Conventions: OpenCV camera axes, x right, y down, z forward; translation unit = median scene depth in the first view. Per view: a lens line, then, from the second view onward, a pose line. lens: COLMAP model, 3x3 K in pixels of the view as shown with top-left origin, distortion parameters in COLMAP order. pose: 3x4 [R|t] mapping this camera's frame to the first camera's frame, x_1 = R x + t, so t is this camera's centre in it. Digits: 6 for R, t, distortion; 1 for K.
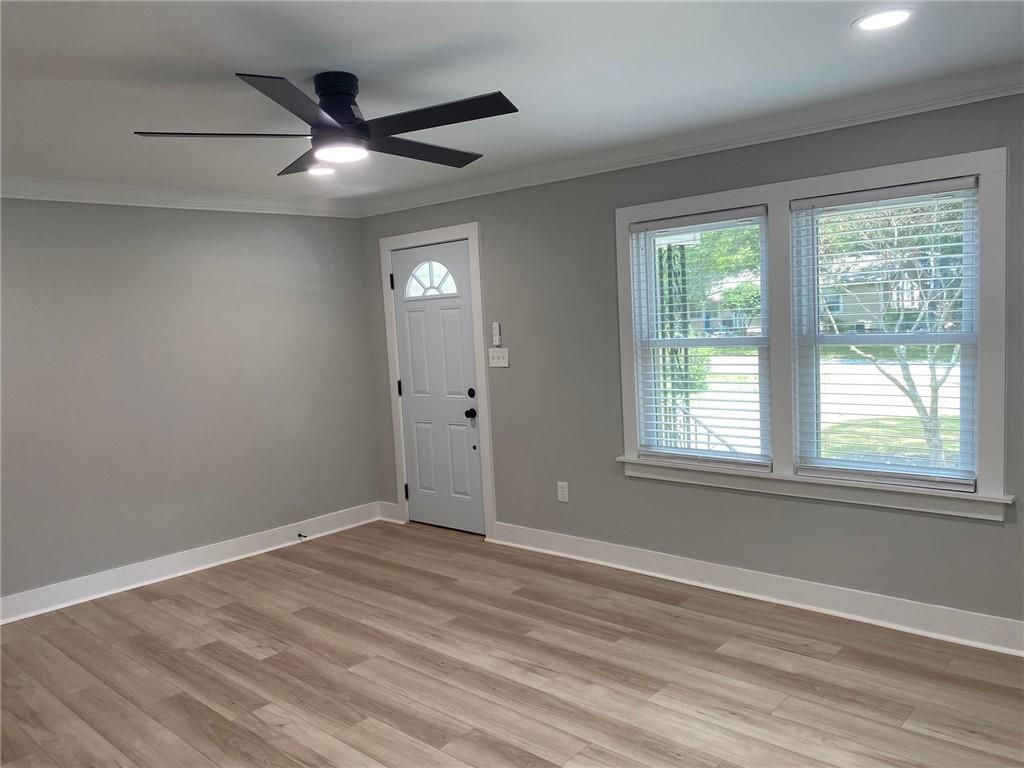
lens RADIAL K [[786.4, 0, 503.2], [0, 786.4, 384.8], [0, 0, 1]] dist [0.013979, -0.015622]
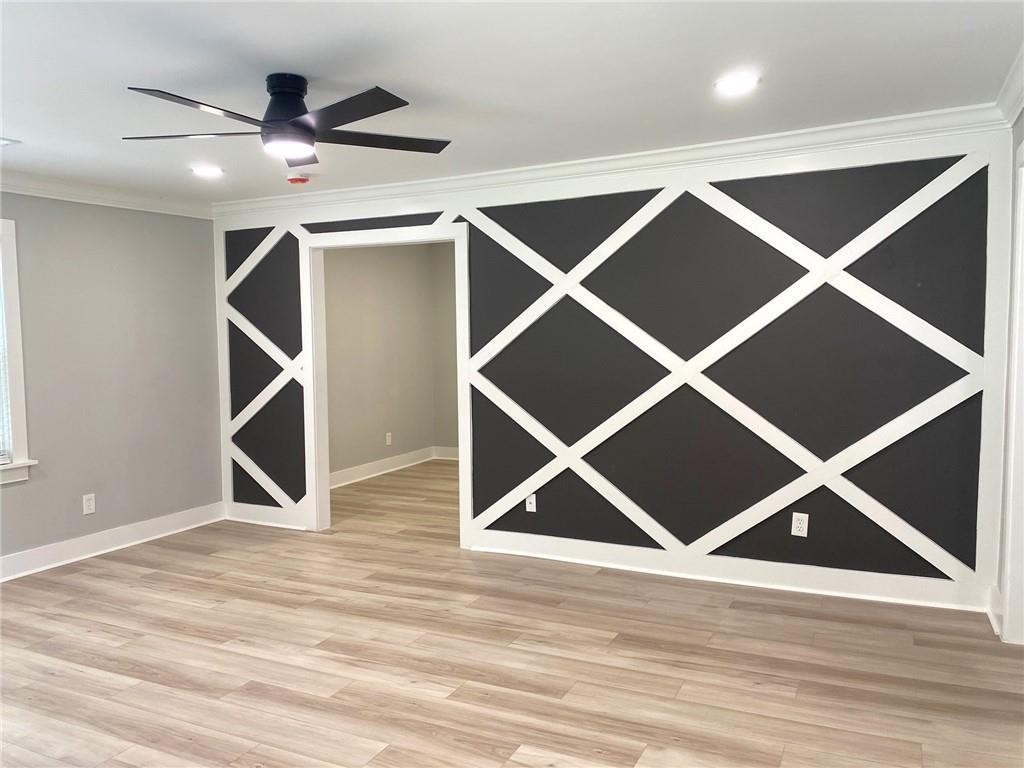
lens RADIAL K [[786.4, 0, 507.1], [0, 786.4, 386.1], [0, 0, 1]] dist [0.013979, -0.015622]
pose [[-0.956263, 0.094740, -0.276741, -0.129127], [0.046650, 0.983382, 0.175455, -0.115563], [0.288765, 0.154871, -0.944791, 1.713530]]
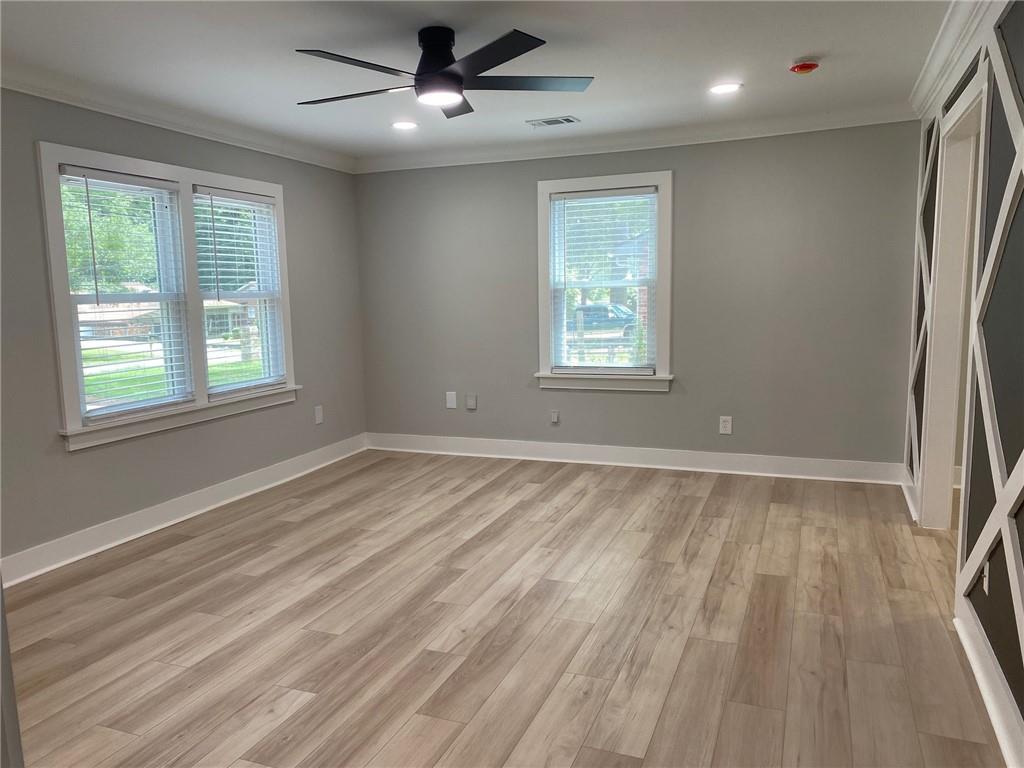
lens RADIAL K [[786.4, 0, 511.5], [0, 786.4, 384.7], [0, 0, 1]] dist [0.013979, -0.015622]
pose [[-0.367151, -0.051440, 0.928738, -1.075290], [0.127403, 0.986278, 0.104993, 0.017194], [-0.921395, 0.156873, -0.355560, 1.094601]]
